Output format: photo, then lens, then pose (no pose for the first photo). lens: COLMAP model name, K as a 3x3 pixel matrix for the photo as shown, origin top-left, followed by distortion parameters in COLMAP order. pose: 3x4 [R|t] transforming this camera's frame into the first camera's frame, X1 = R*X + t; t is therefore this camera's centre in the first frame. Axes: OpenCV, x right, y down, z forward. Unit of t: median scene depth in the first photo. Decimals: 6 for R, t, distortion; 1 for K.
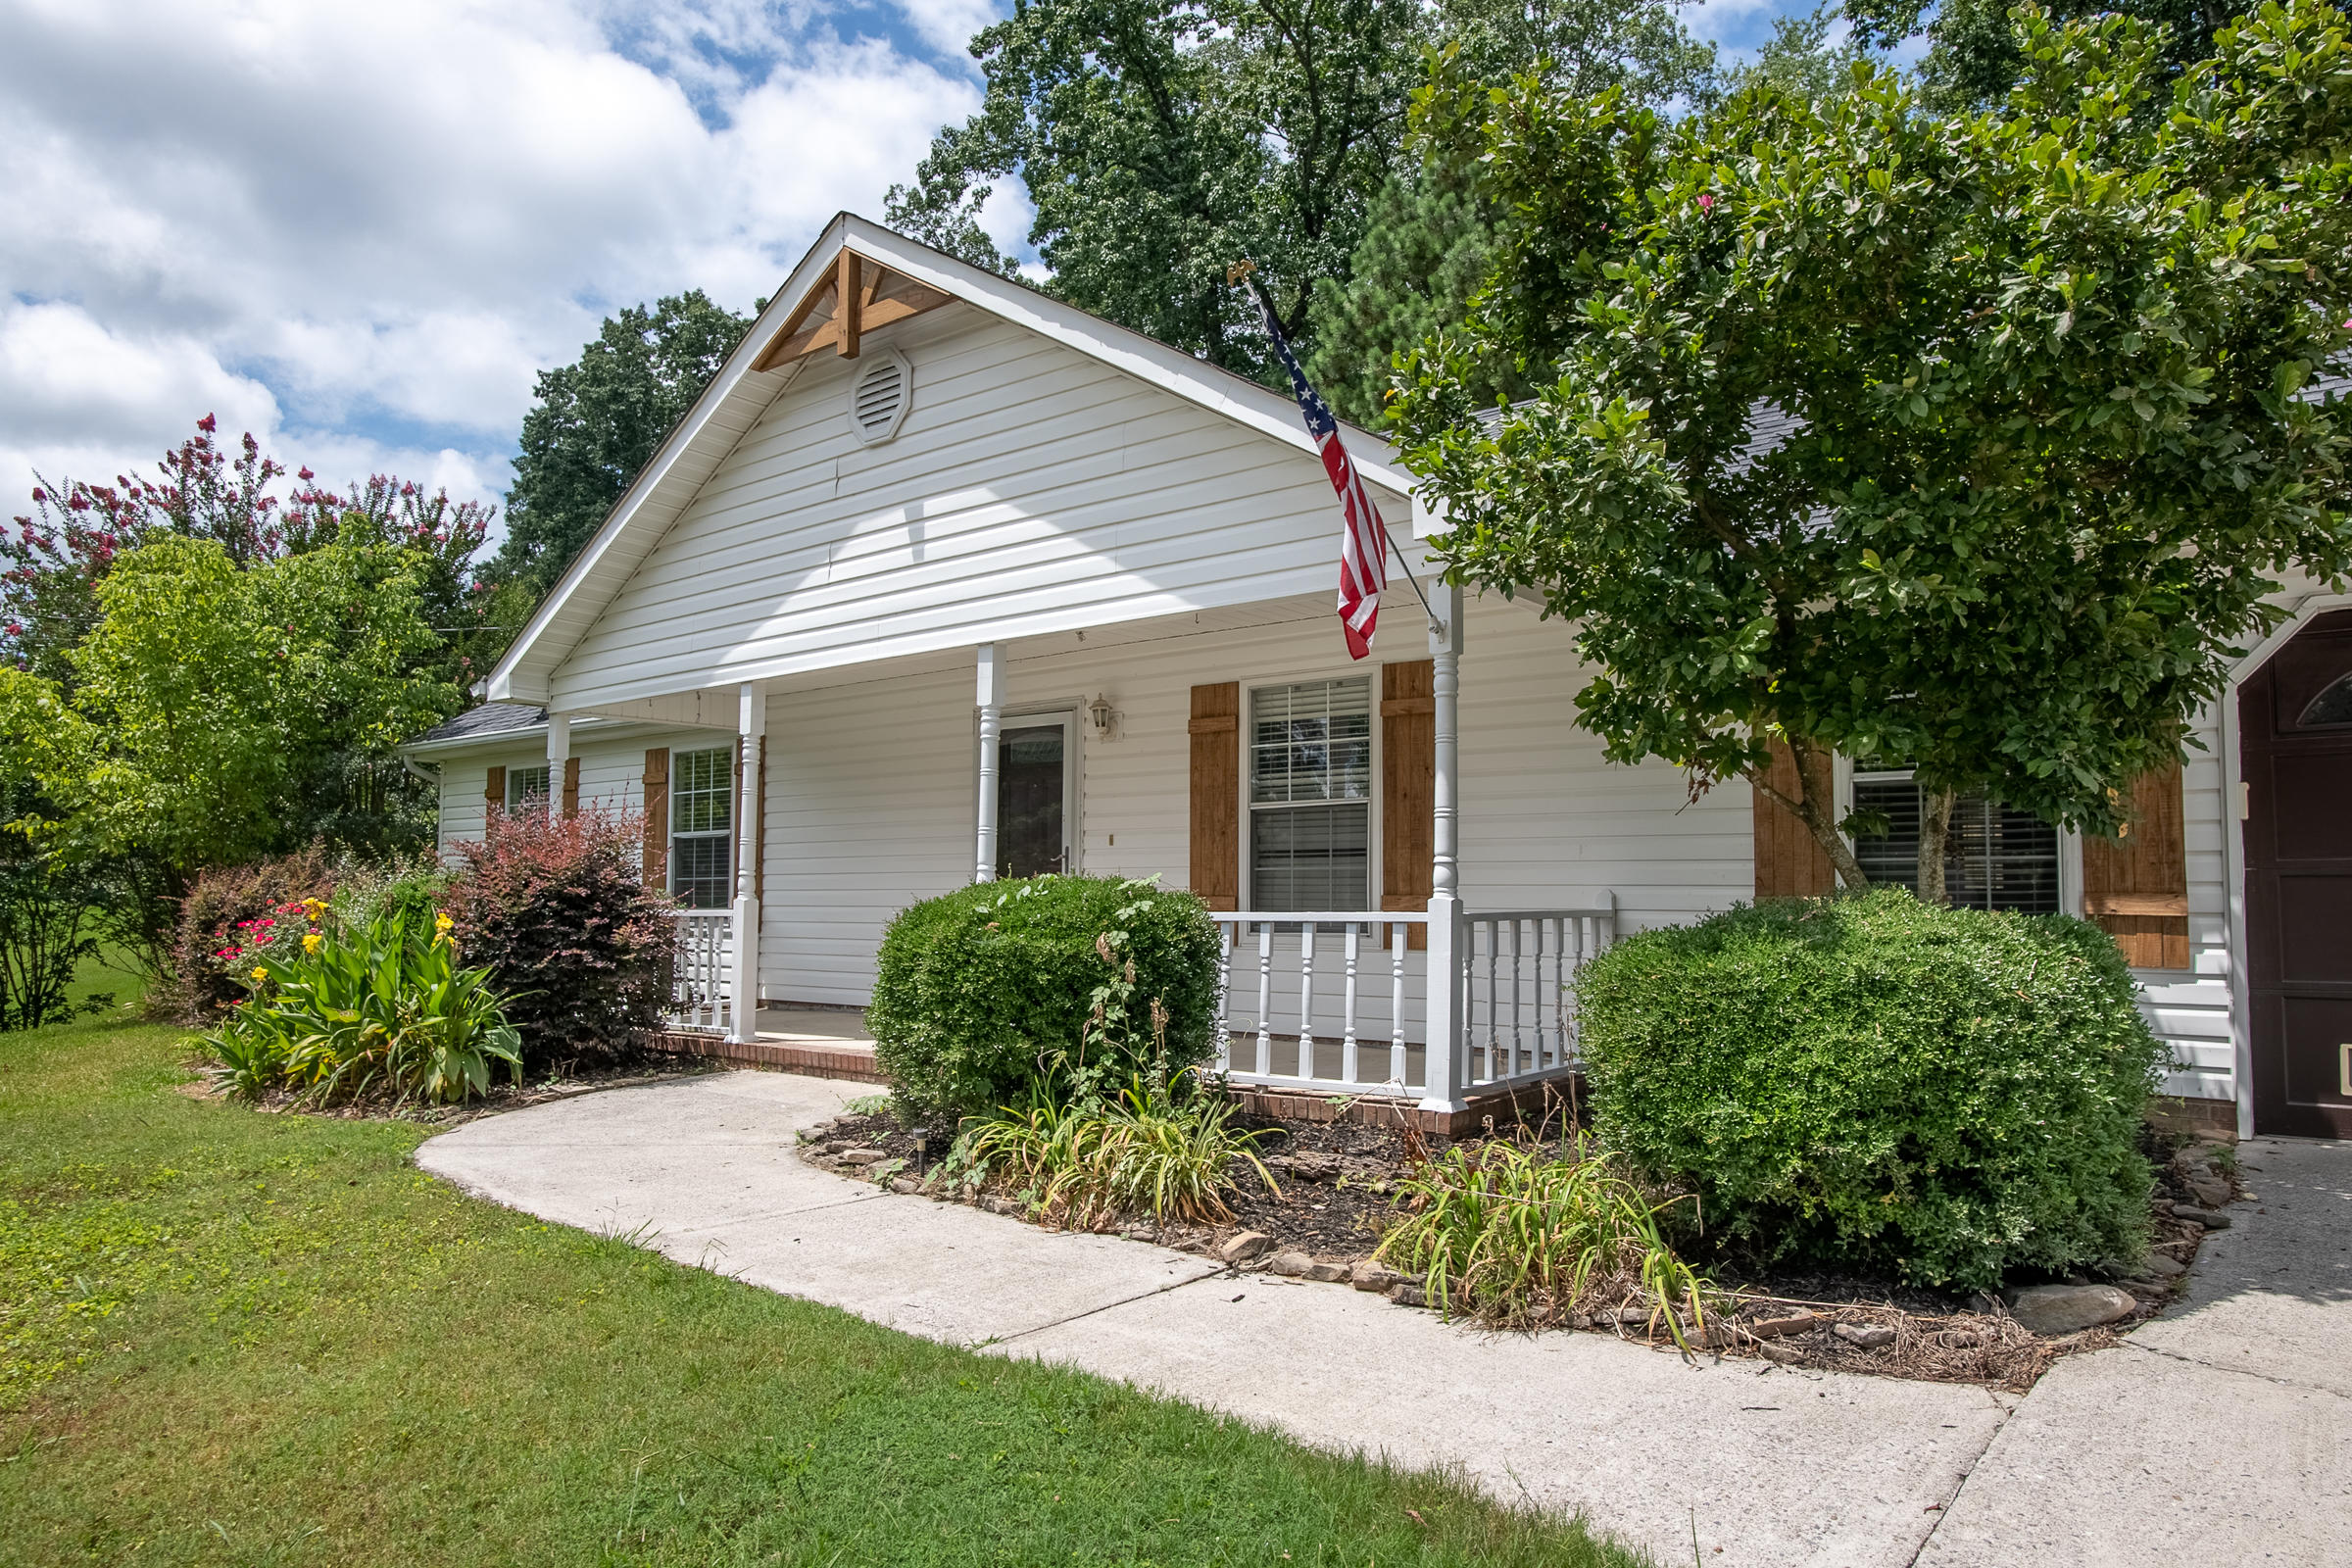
lens RADIAL K [[1417.7, 0, 1172.2], [0, 1417.7, 816.6], [0, 0, 1]] dist [-0.045989, 0.000099]
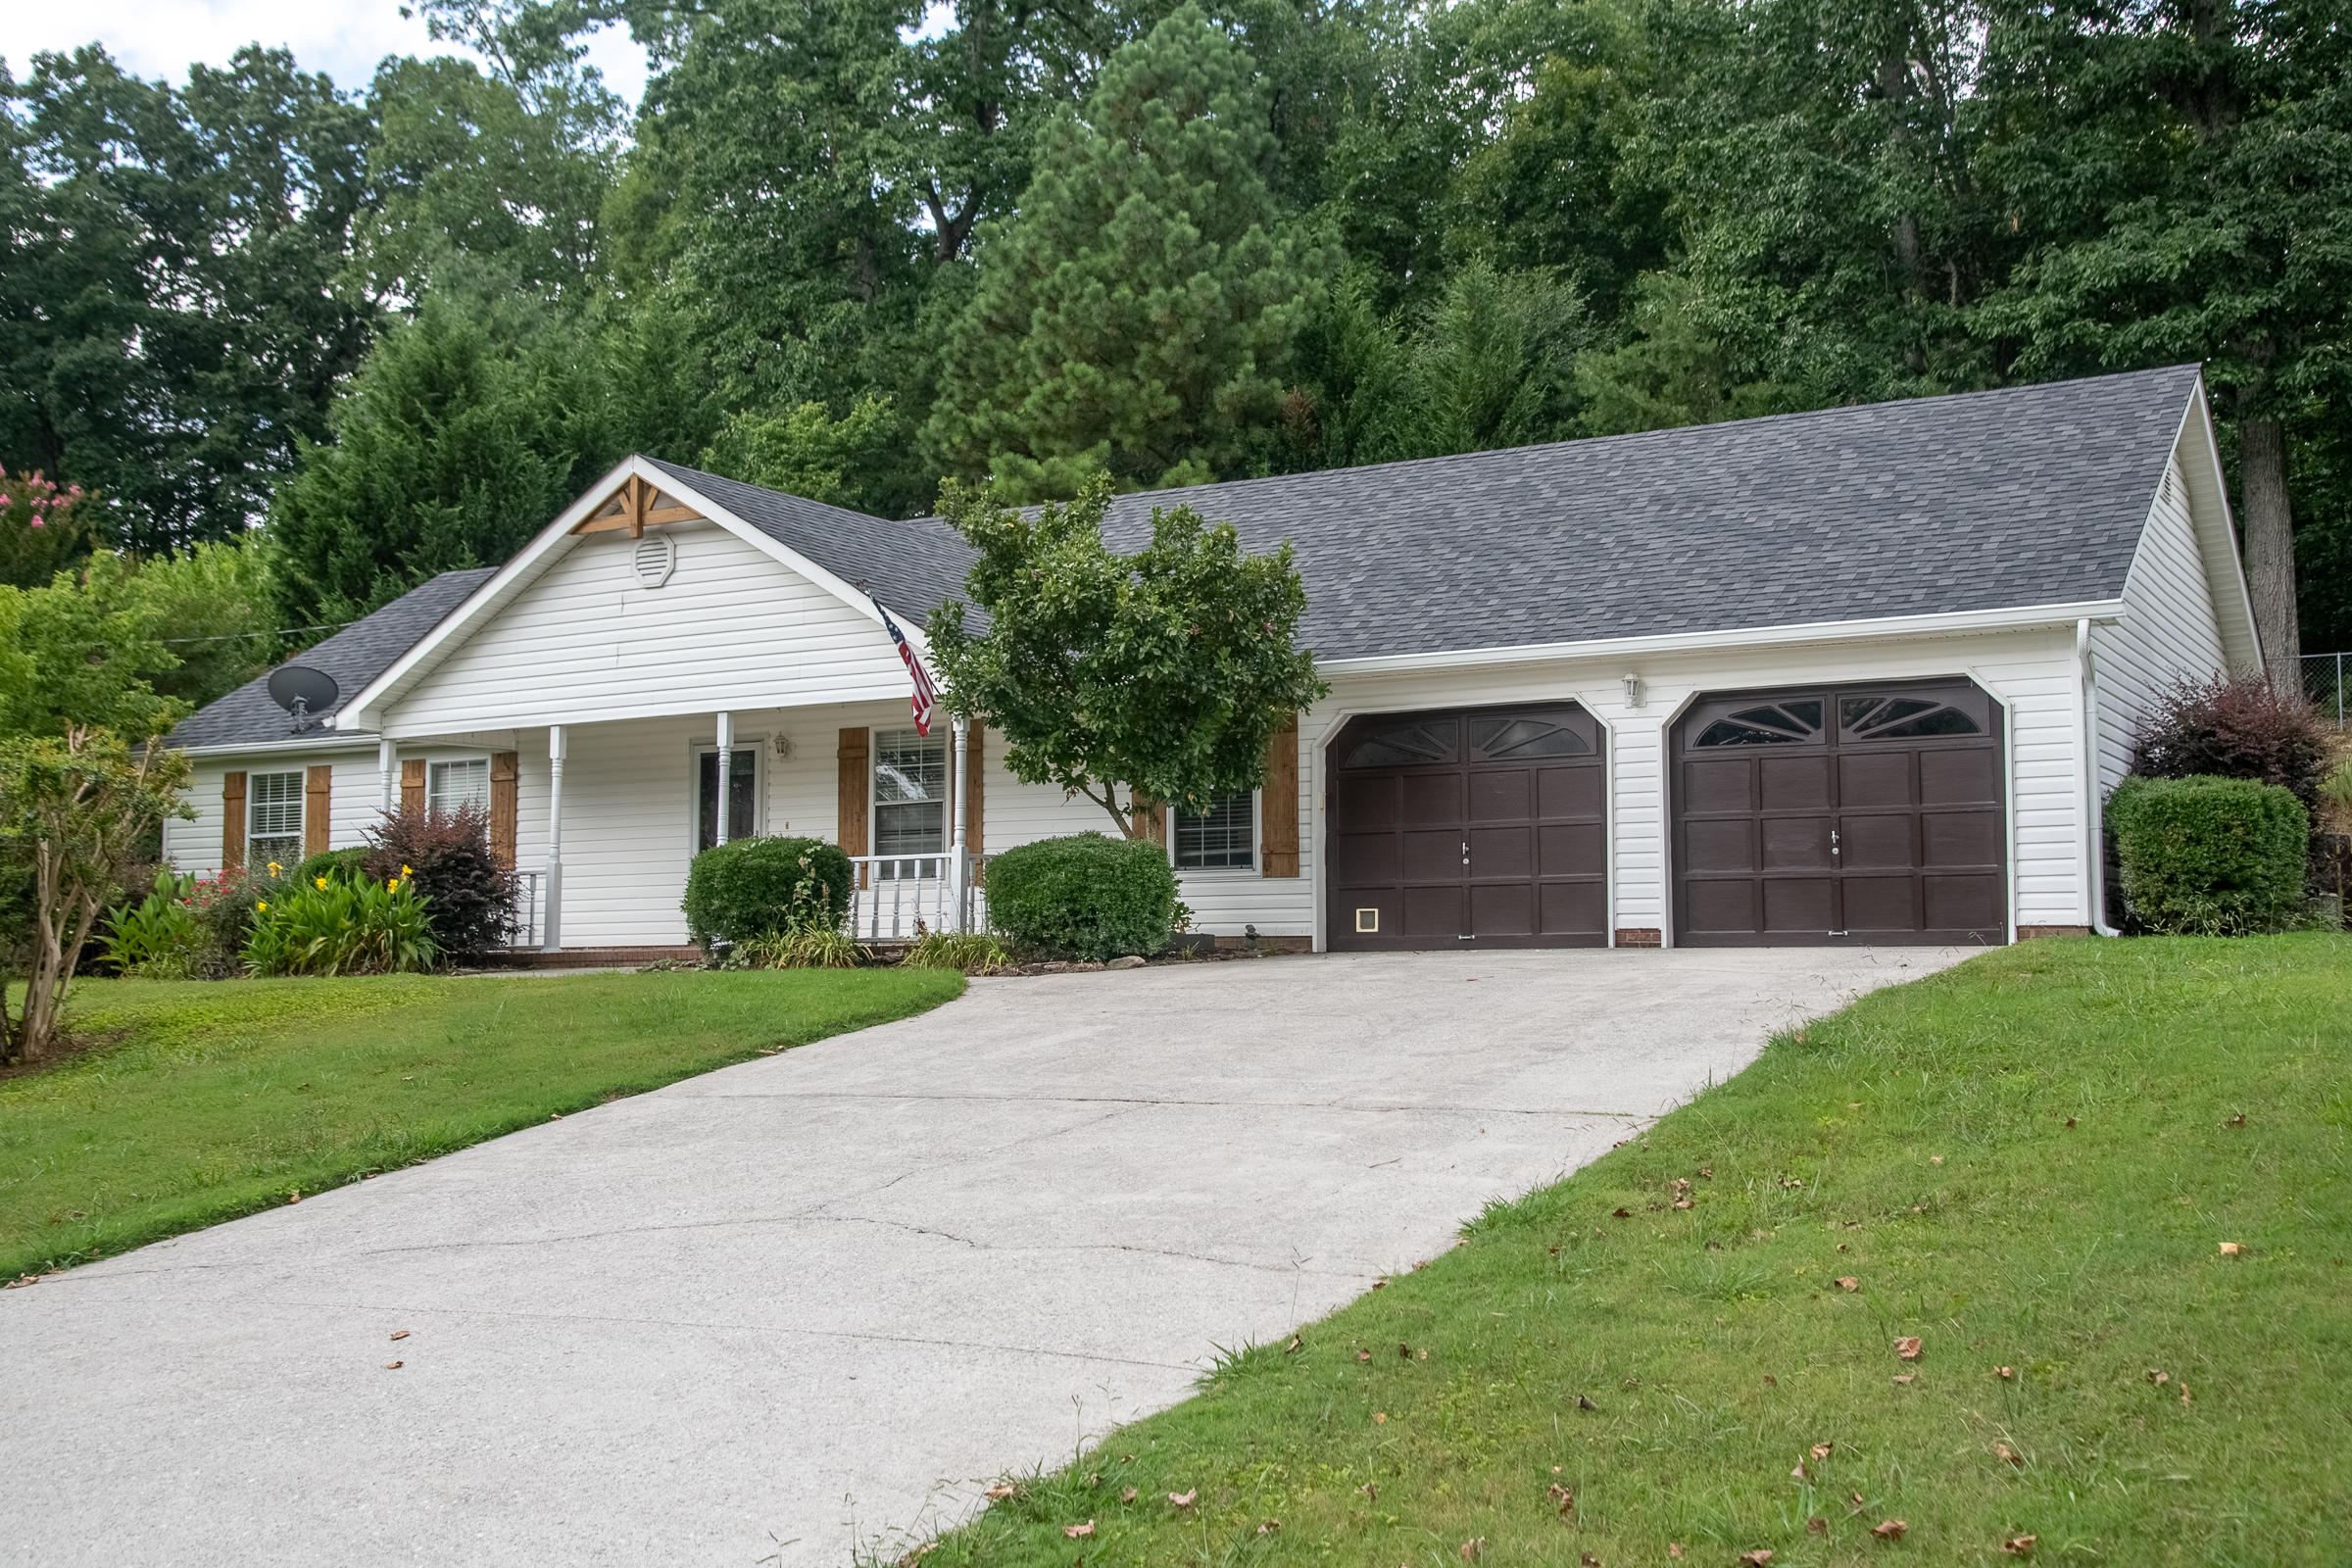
lens RADIAL K [[2478.4, 0, 1179.9], [0, 2478.4, 677.8], [0, 0, 1]] dist [0.093291, -0.016796]
pose [[0.988406, 0.007348, 0.151655, -0.048629], [0.001684, 0.998236, -0.059345, 0.027434], [-0.151824, 0.058912, 0.986650, -2.769009]]
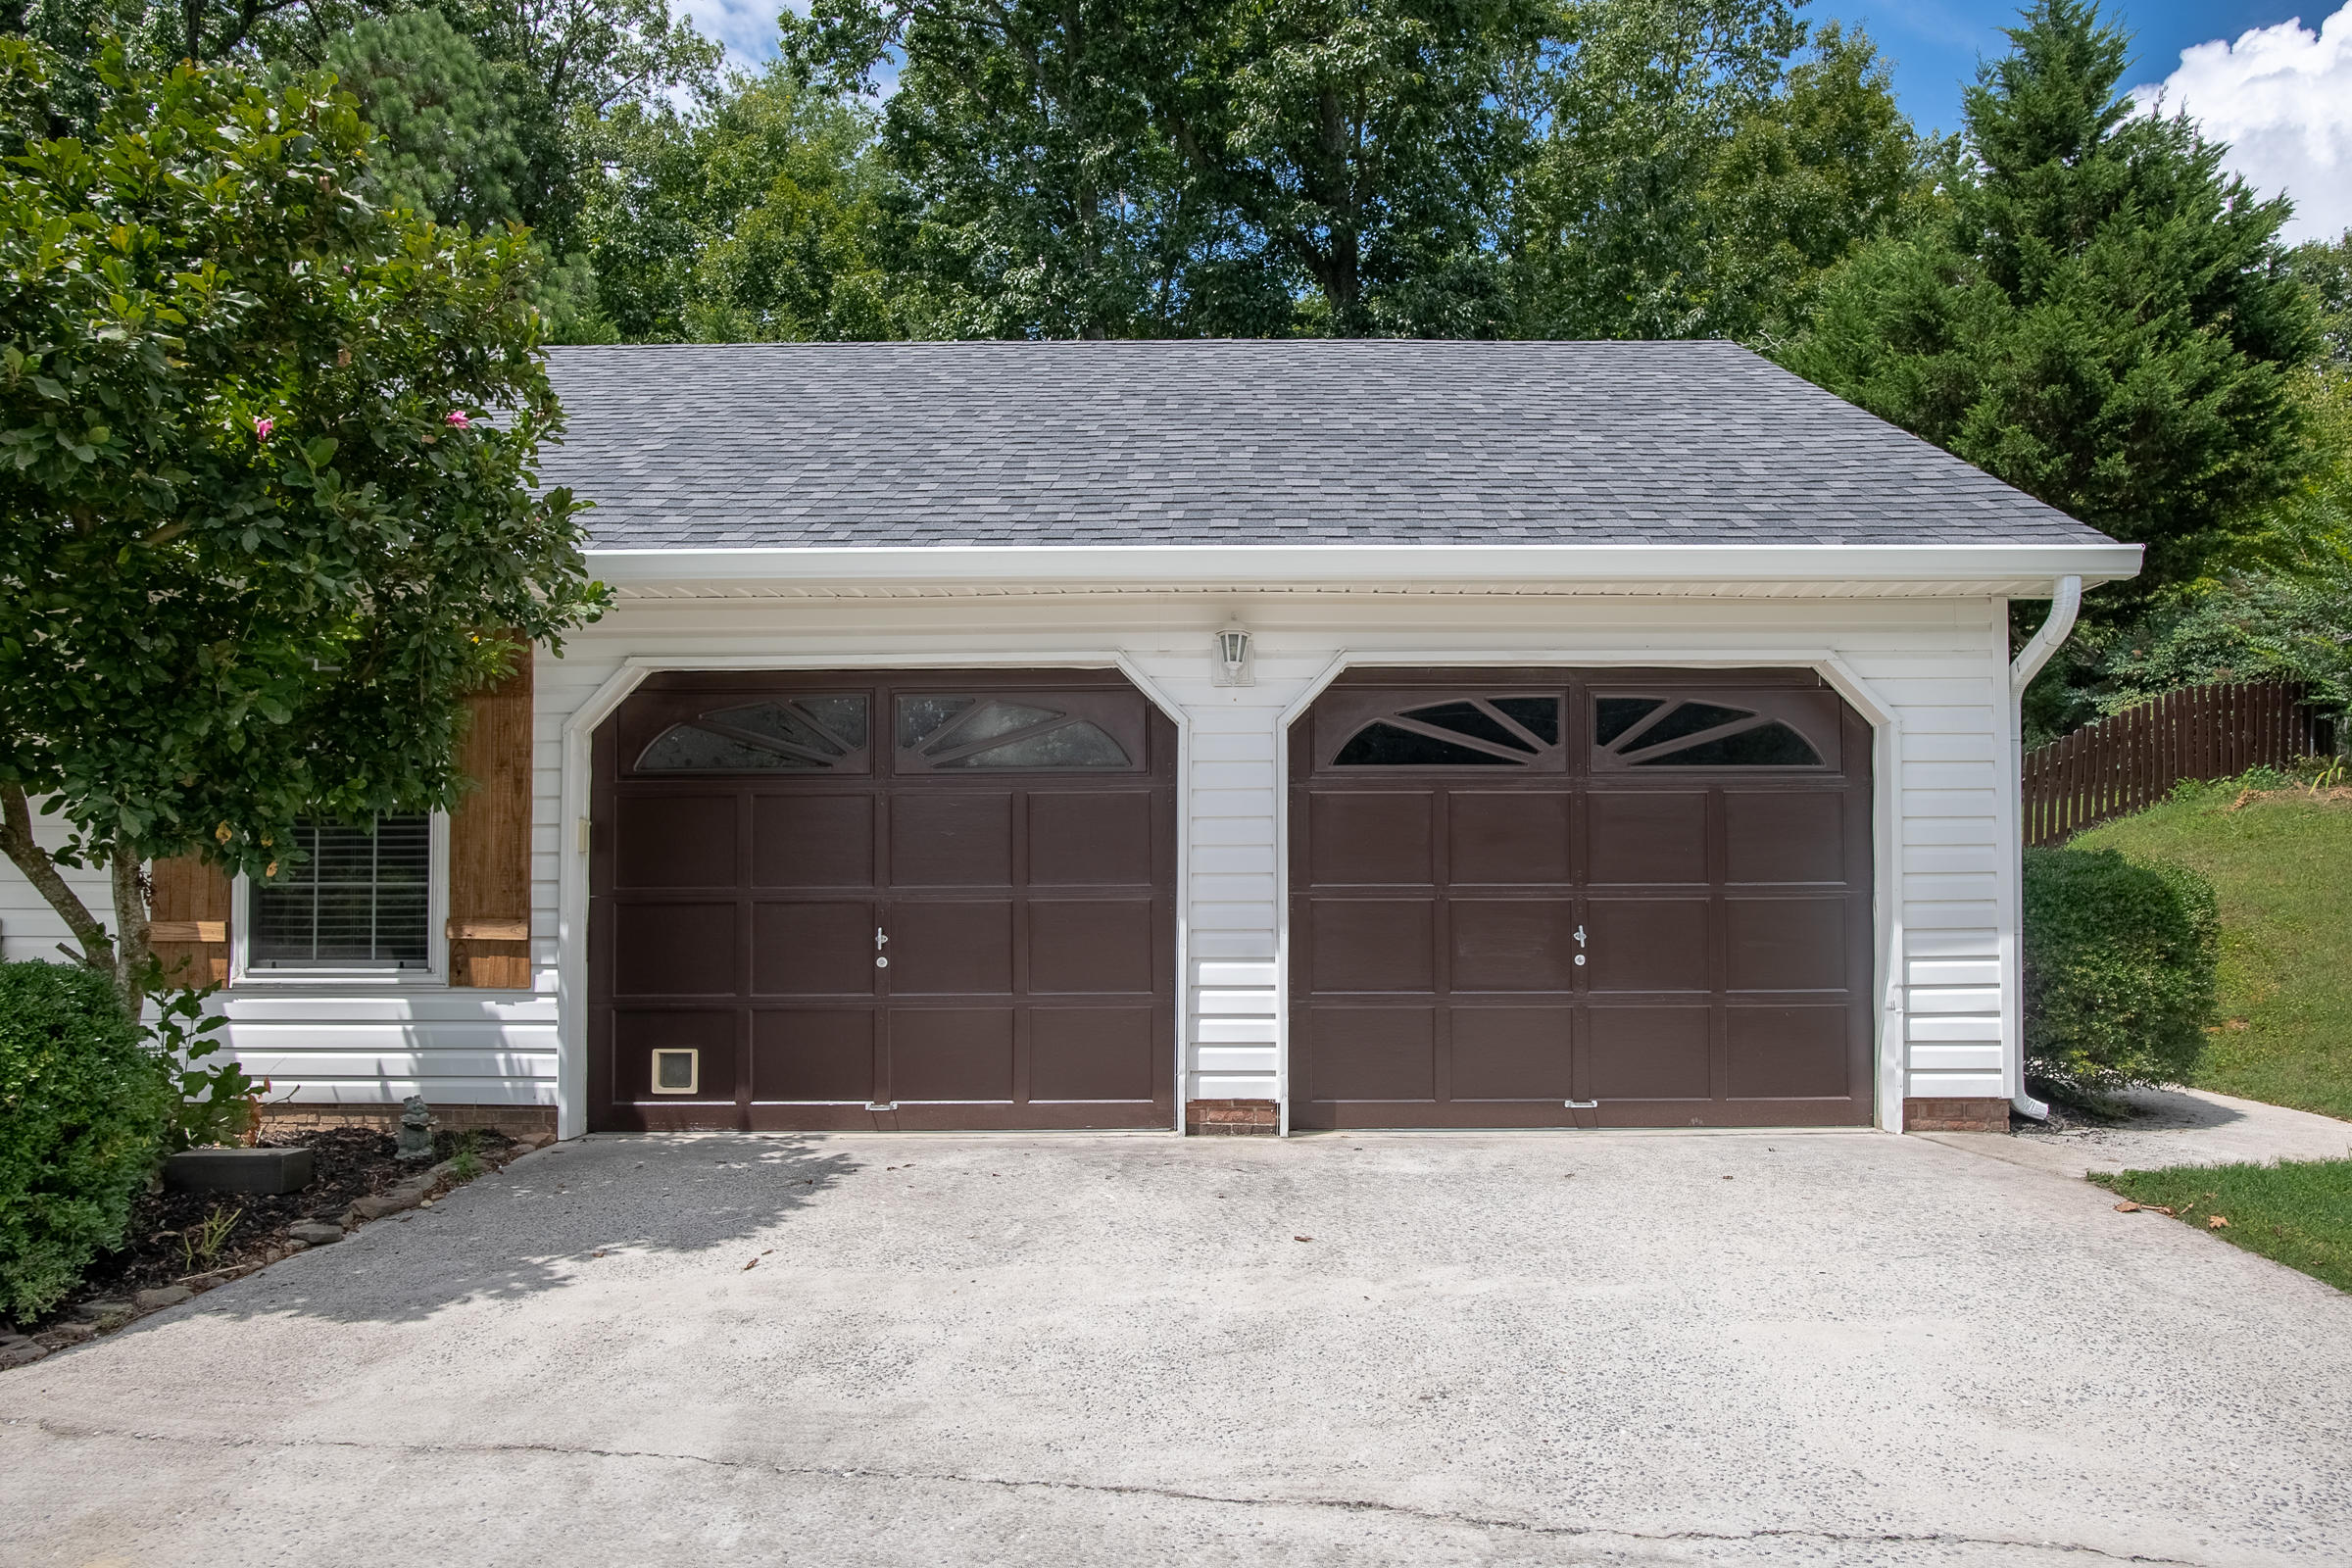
lens RADIAL K [[1381.6, 0, 1233.1], [0, 1381.6, 874.9], [0, 0, 1]] dist [-0.021813, 0.001111]
pose [[0.782992, 0.001764, 0.622029, 0.476734], [-0.030556, 0.998898, 0.035631, -0.033983], [-0.621280, -0.046906, 0.782183, -0.186971]]
